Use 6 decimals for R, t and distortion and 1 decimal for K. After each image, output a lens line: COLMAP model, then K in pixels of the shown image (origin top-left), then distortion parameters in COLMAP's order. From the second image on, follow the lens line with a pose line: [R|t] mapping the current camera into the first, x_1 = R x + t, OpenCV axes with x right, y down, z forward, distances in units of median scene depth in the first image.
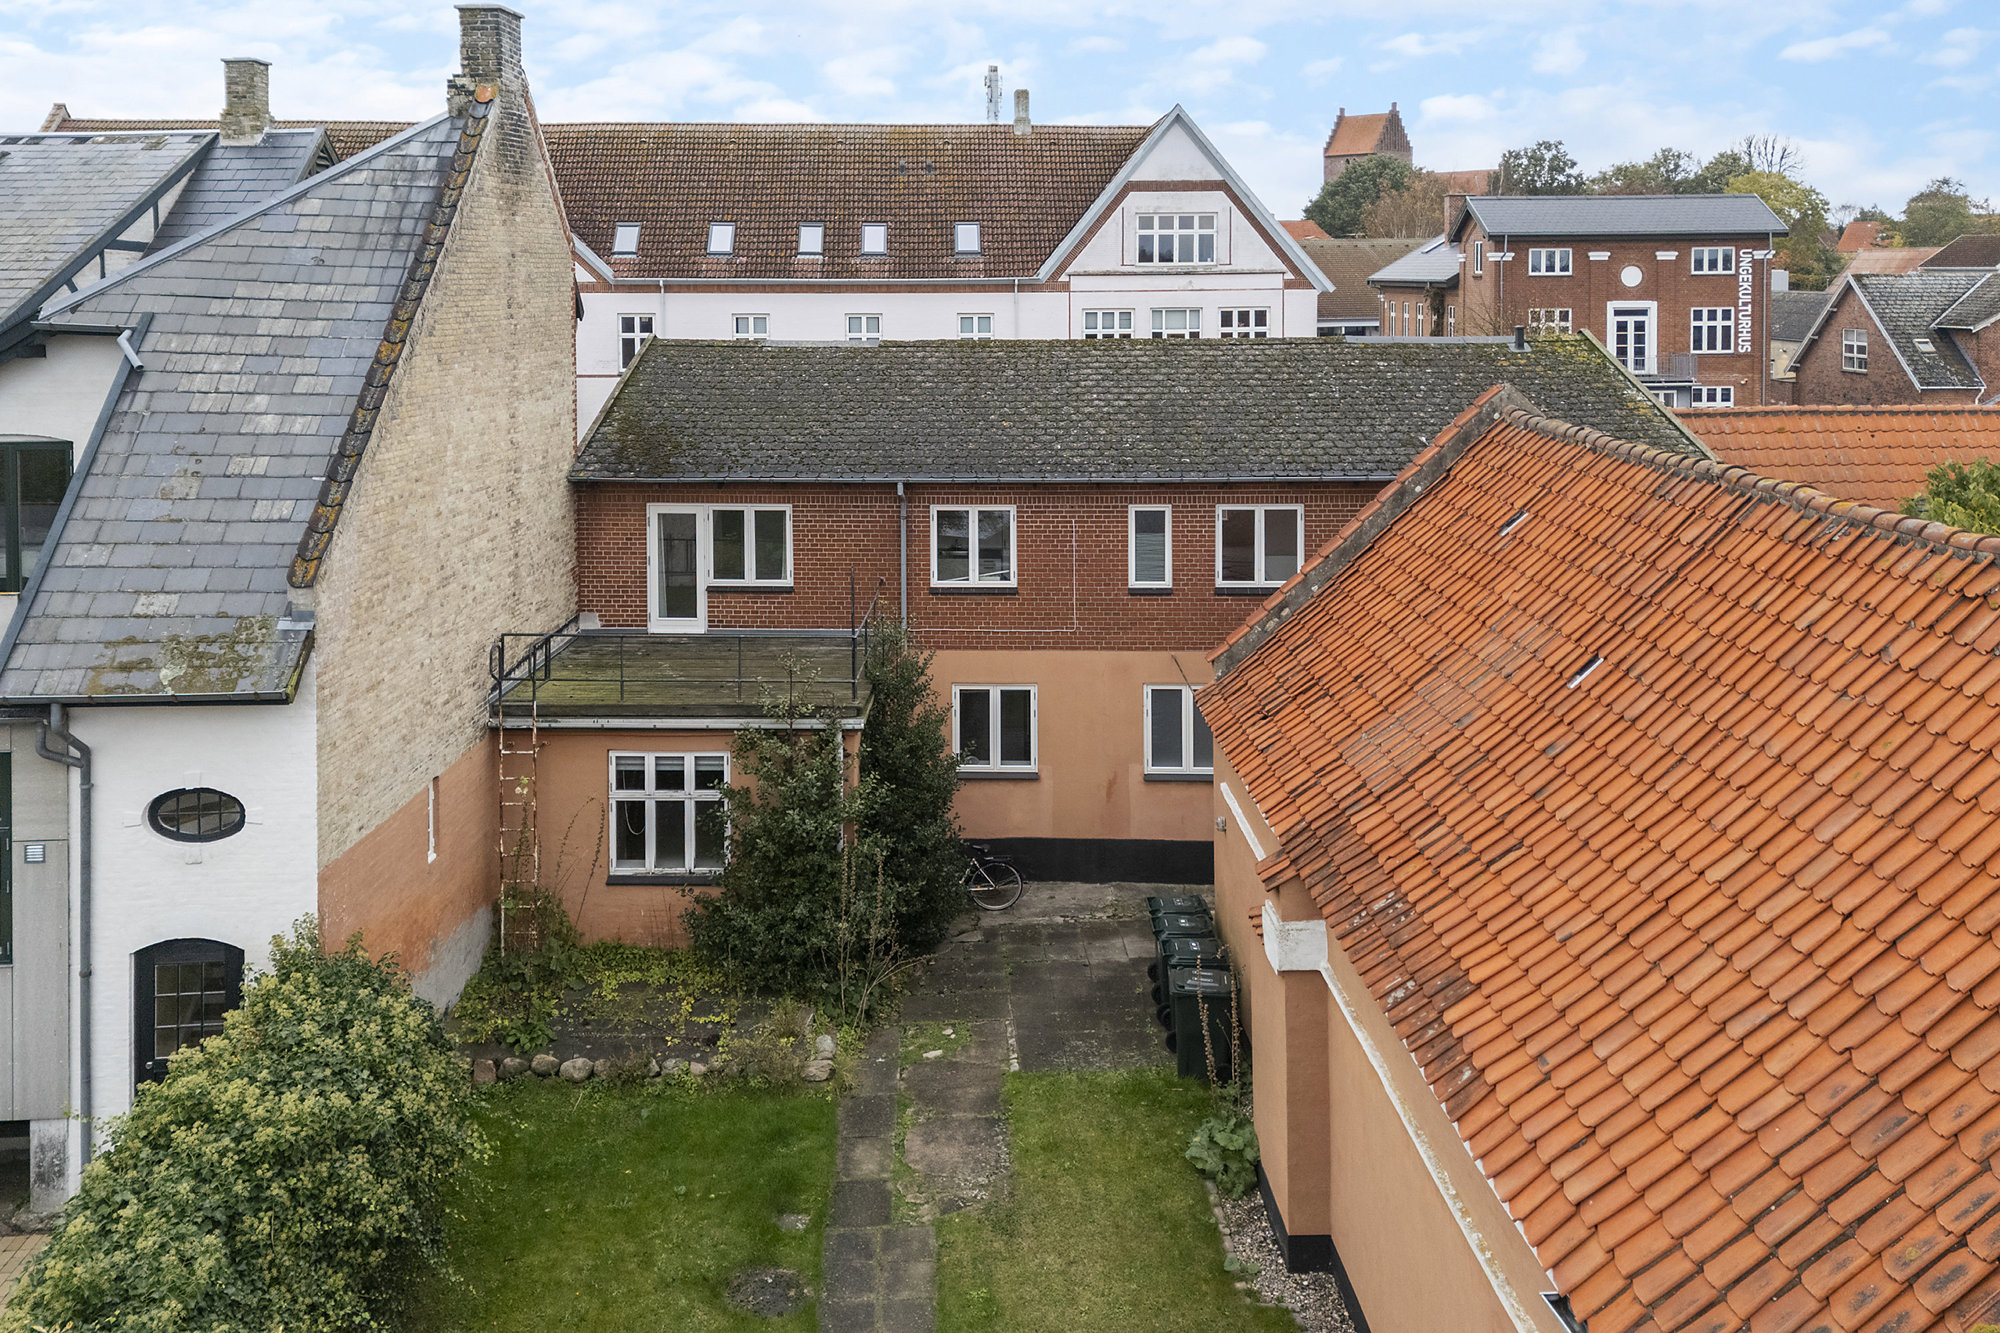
lens RADIAL K [[2151.8, 0, 1006.4], [0, 2151.8, 823.4], [0, 0, 1]] dist [0.152414, -0.385167]
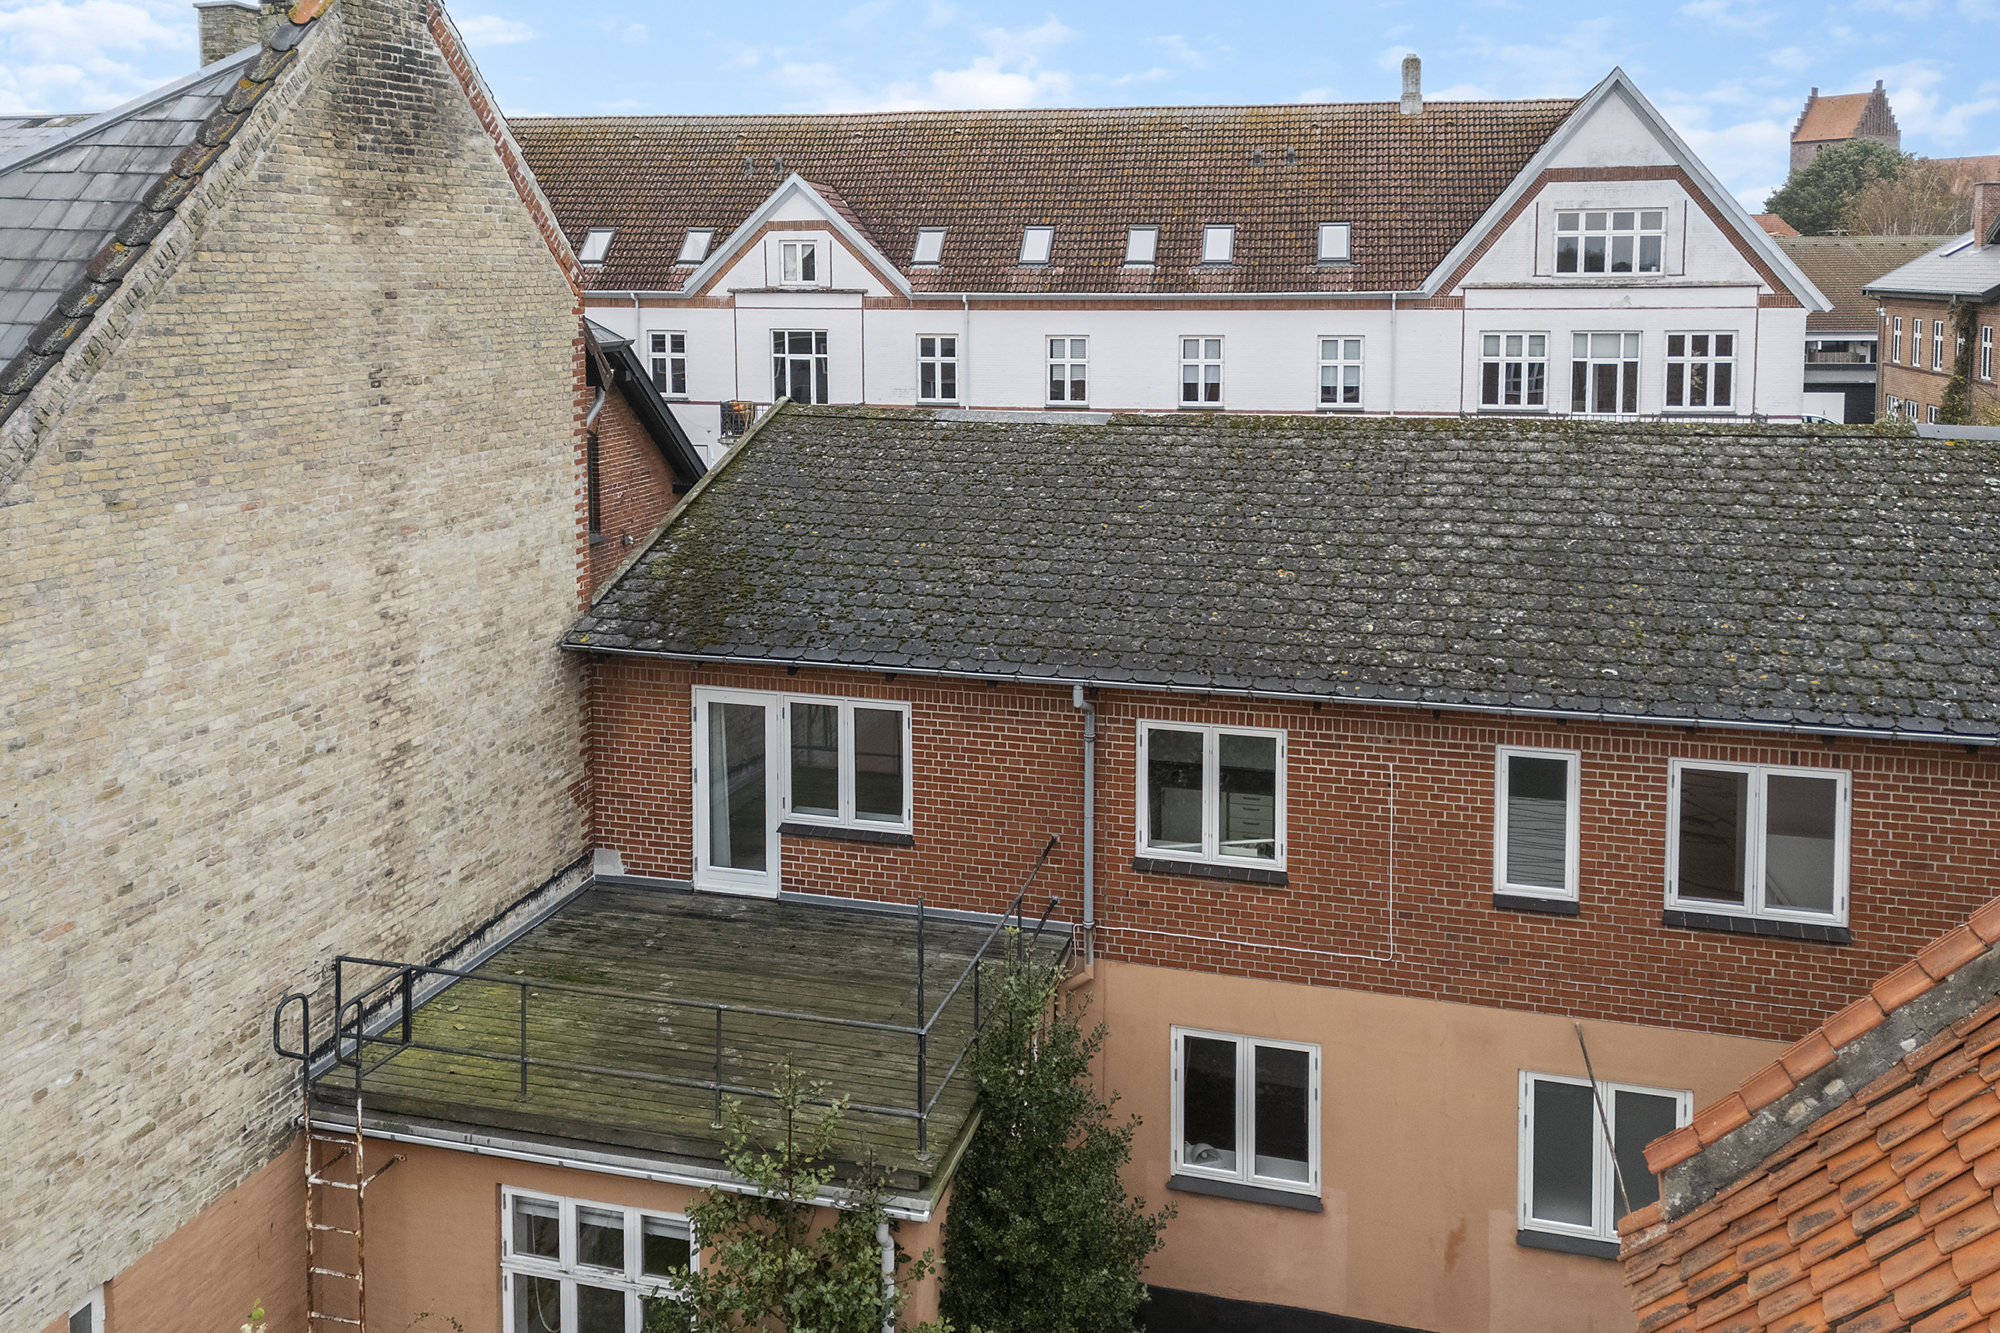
lens RADIAL K [[2202.4, 0, 1000.0], [0, 2202.4, 666.5], [0, 0, 1]] dist [0.174988, -0.381237]
pose [[0.982508, 0.033262, -0.183226, 0.032650], [-0.046275, 0.996665, -0.067208, -0.112622], [0.180380, 0.074511, 0.980771, 0.395763]]
